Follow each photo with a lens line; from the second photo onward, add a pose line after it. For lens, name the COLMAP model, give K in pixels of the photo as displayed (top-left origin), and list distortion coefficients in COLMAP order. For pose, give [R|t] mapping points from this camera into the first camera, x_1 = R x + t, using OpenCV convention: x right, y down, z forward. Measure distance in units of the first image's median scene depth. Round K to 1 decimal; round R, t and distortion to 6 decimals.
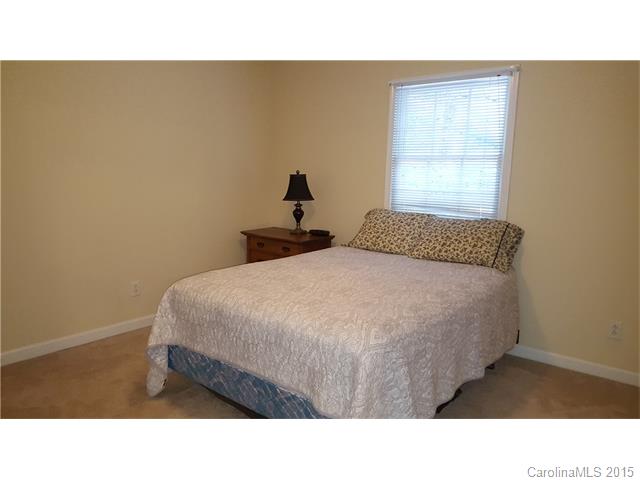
lens RADIAL K [[469.7, 0, 320.2], [0, 469.7, 255.0], [0, 0, 1]] dist [0.110542, -0.172257]
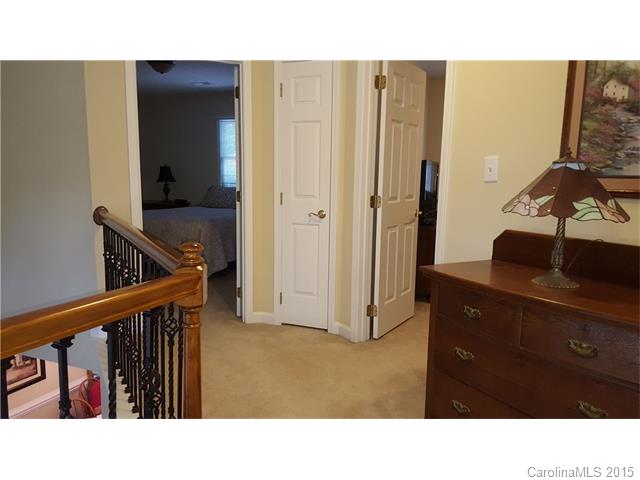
lens RADIAL K [[469.7, 0, 320.2], [0, 469.7, 255.0], [0, 0, 1]] dist [0.110542, -0.172257]
pose [[0.955276, -0.055735, 0.290416, -0.028243], [0.054209, 0.998441, 0.013303, 0.153498], [-0.290704, 0.003035, 0.956808, -0.791833]]
